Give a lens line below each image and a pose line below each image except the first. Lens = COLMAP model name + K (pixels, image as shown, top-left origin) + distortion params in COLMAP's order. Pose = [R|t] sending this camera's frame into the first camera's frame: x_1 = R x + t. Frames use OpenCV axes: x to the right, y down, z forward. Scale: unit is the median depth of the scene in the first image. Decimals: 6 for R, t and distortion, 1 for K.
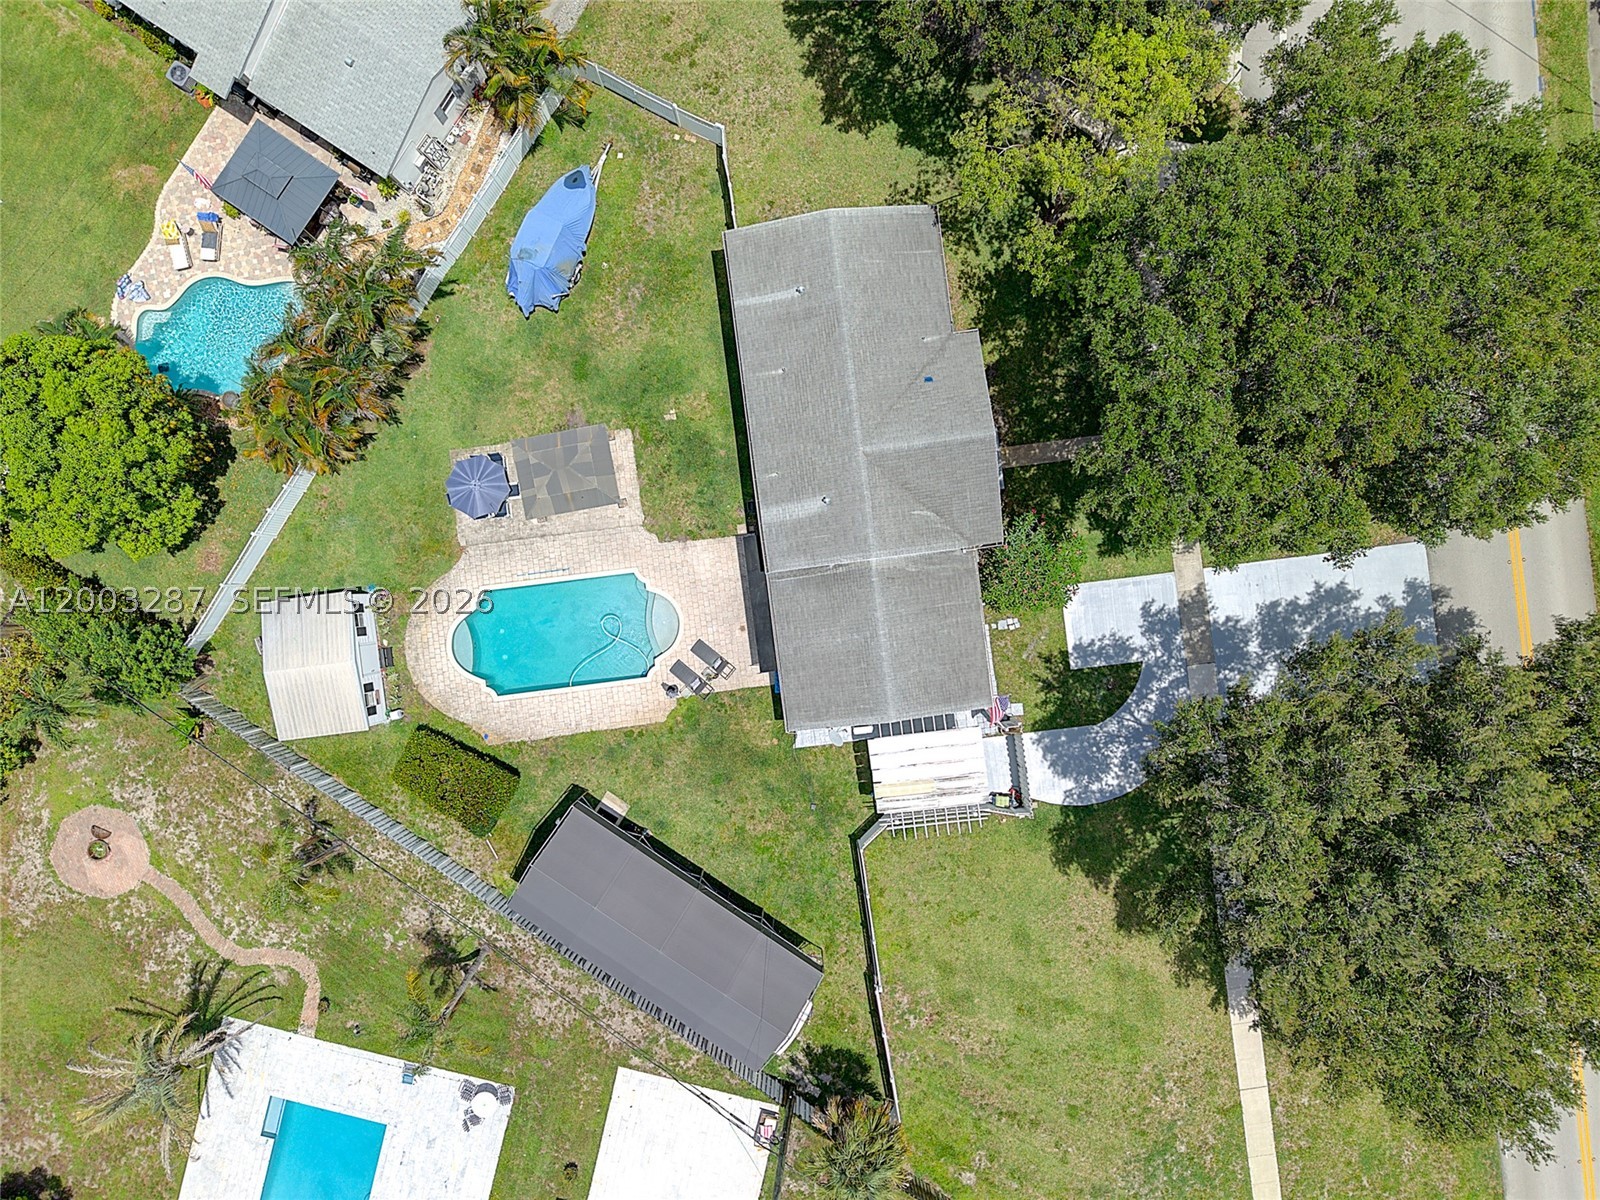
lens RADIAL K [[1071.3, 0, 794.7], [0, 1071.3, 597.9], [0, 0, 1]] dist [0.028036, -0.023587]
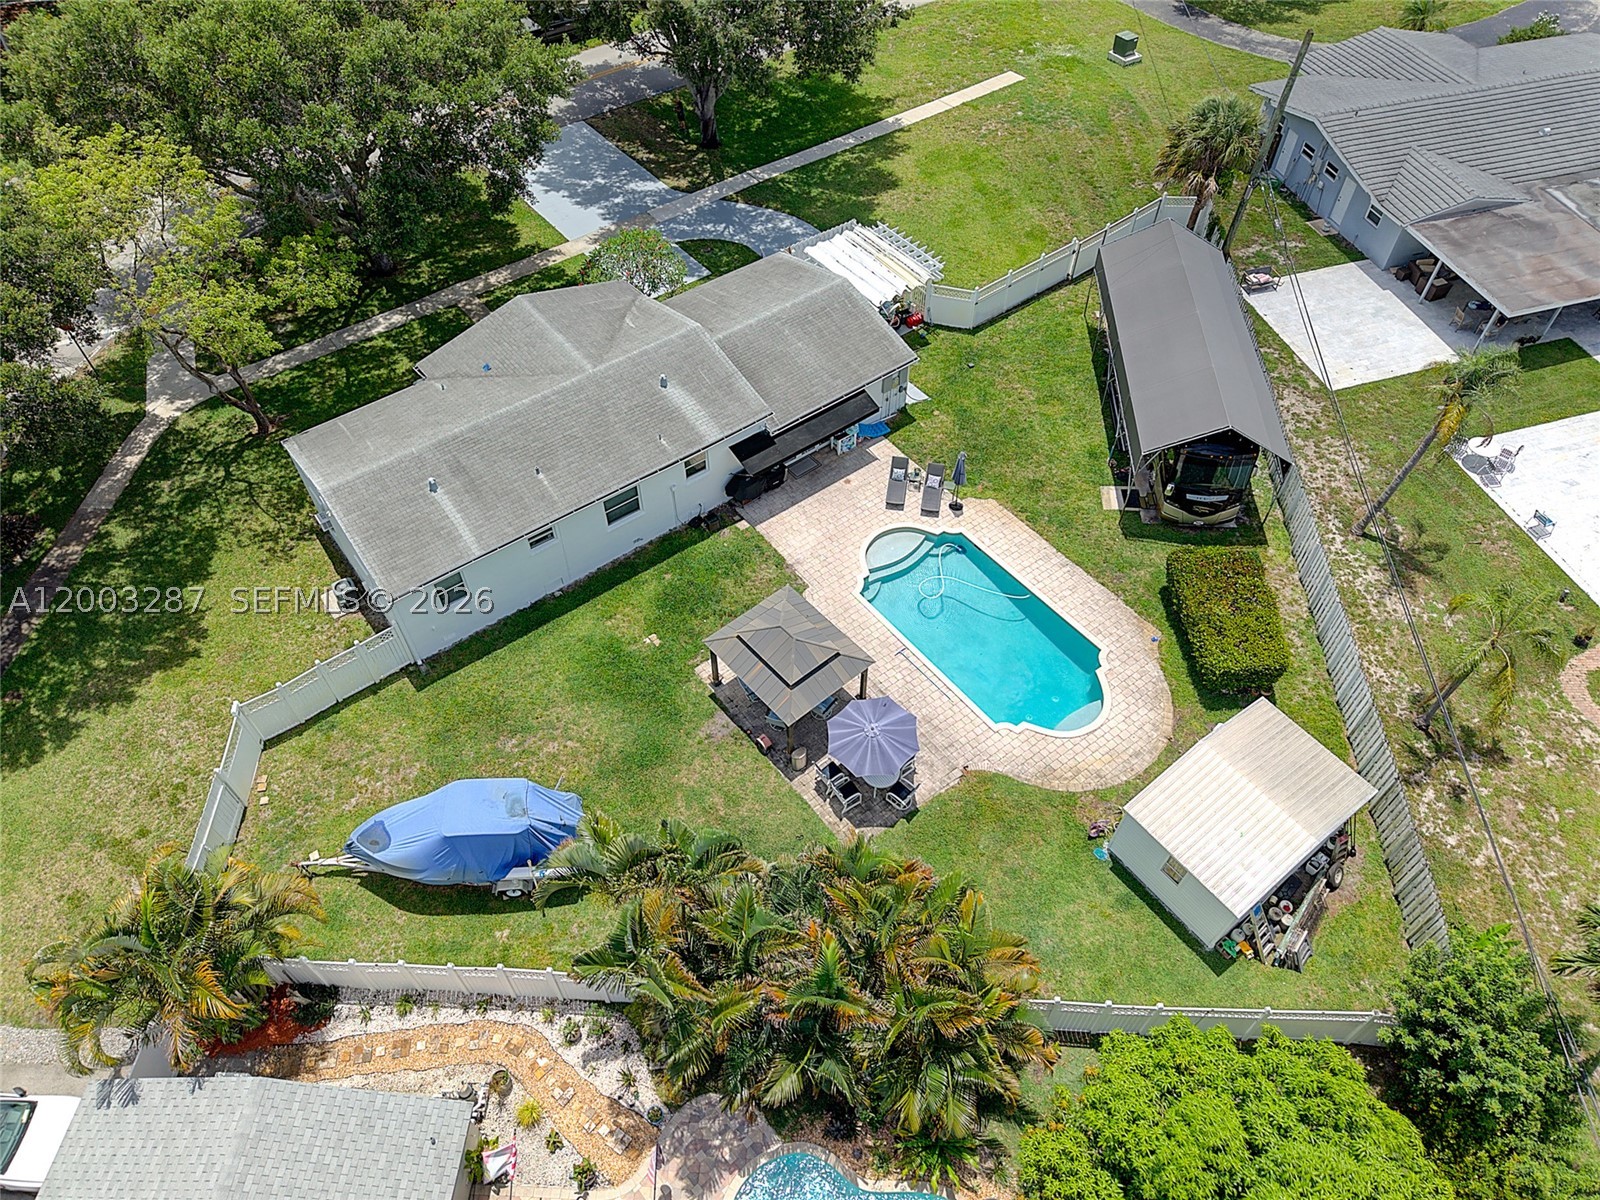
lens RADIAL K [[1071.3, 0, 807.2], [0, 1071.3, 608.1], [0, 0, 1]] dist [0.028036, -0.023587]
pose [[-0.505234, -0.659730, 0.556323, -0.566801], [0.862954, -0.391407, 0.319547, -0.306312], [0.006935, 0.641527, 0.767069, 0.420553]]
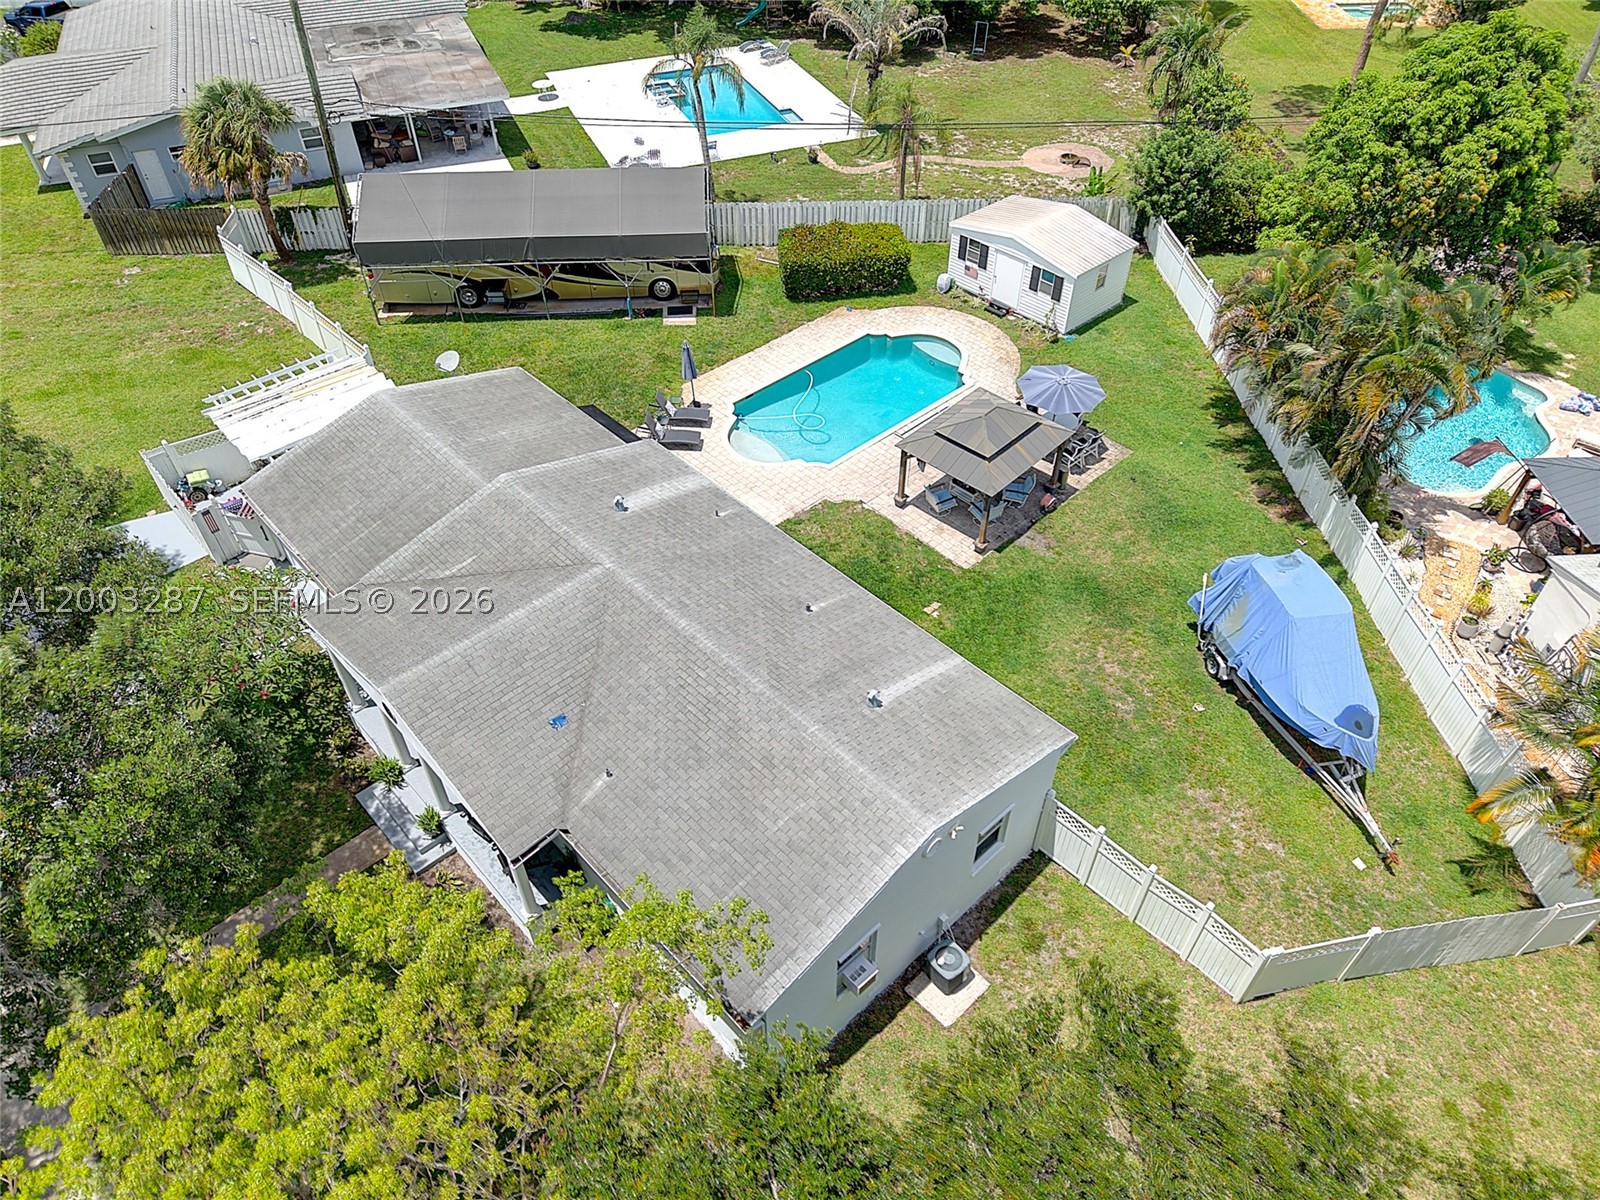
lens RADIAL K [[1071.3, 0, 805.8], [0, 1071.3, 588.9], [0, 0, 1]] dist [0.028036, -0.023587]
pose [[-0.806935, 0.419468, -0.415815, 0.193582], [-0.590515, -0.558478, 0.582576, -0.478947], [0.012149, 0.715646, 0.698358, 0.562832]]
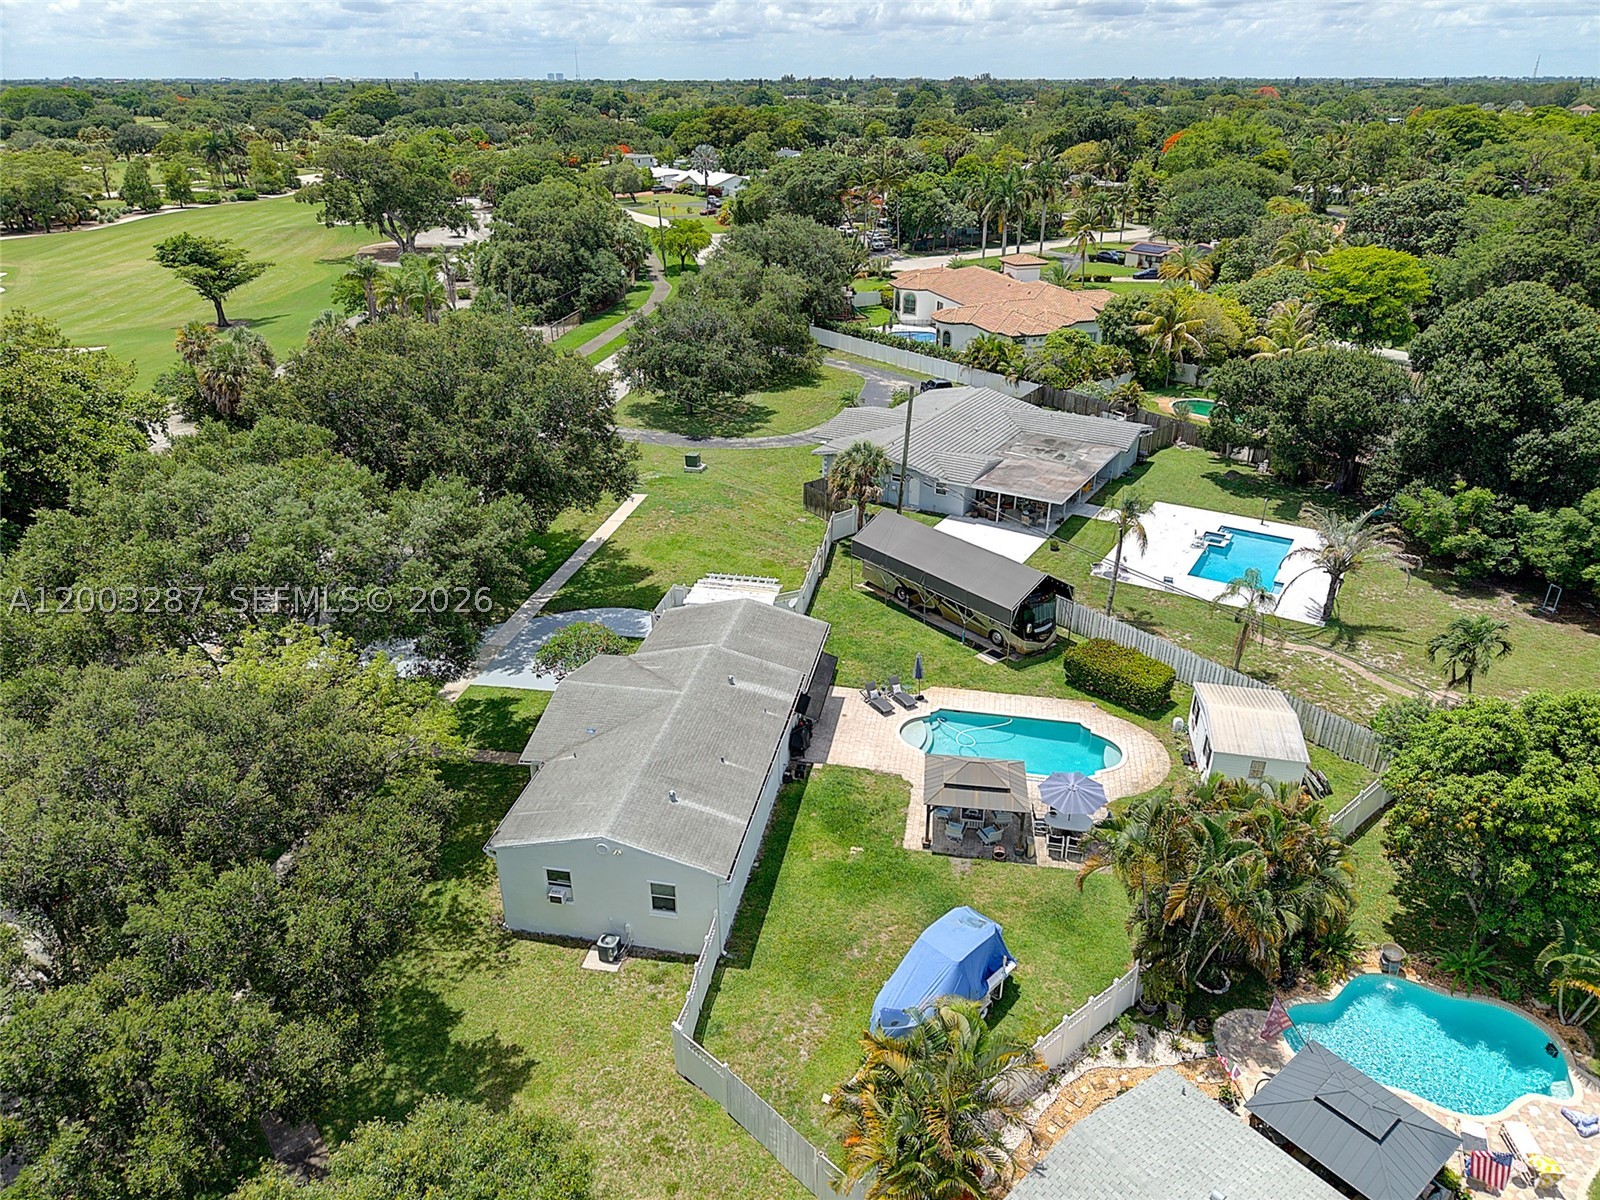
lens RADIAL K [[1071.3, 0, 805.9], [0, 1071.3, 590.4], [0, 0, 1]] dist [0.028036, -0.023587]
pose [[-0.952265, -0.117216, 0.281870, -0.304545], [0.304927, -0.409030, 0.860066, -0.868499], [0.014480, 0.904961, 0.425248, 0.420814]]
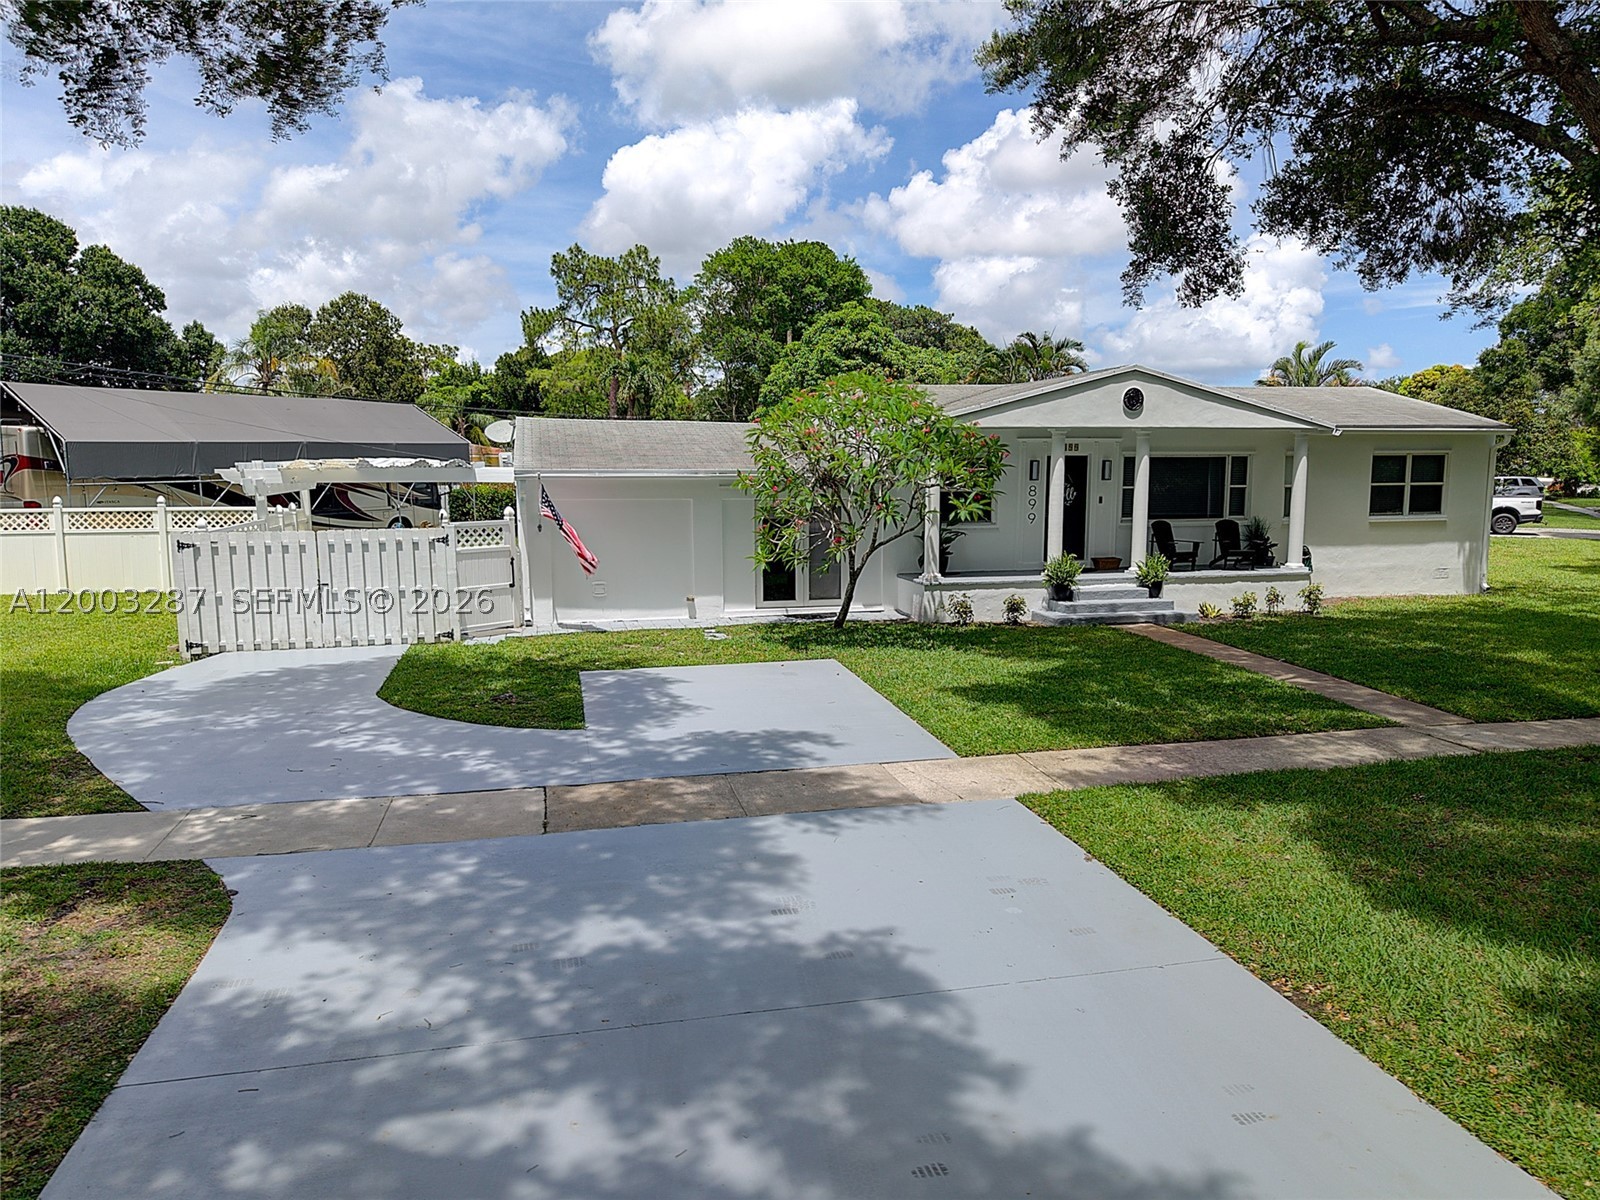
lens RADIAL K [[1071.3, 0, 800.6], [0, 1071.3, 587.3], [0, 0, 1]] dist [0.028036, -0.023587]
pose [[0.113748, 0.132347, -0.984655, 0.571412], [-0.993460, 0.005226, -0.114063, 0.034968], [-0.009950, 0.991190, 0.132076, 0.933619]]
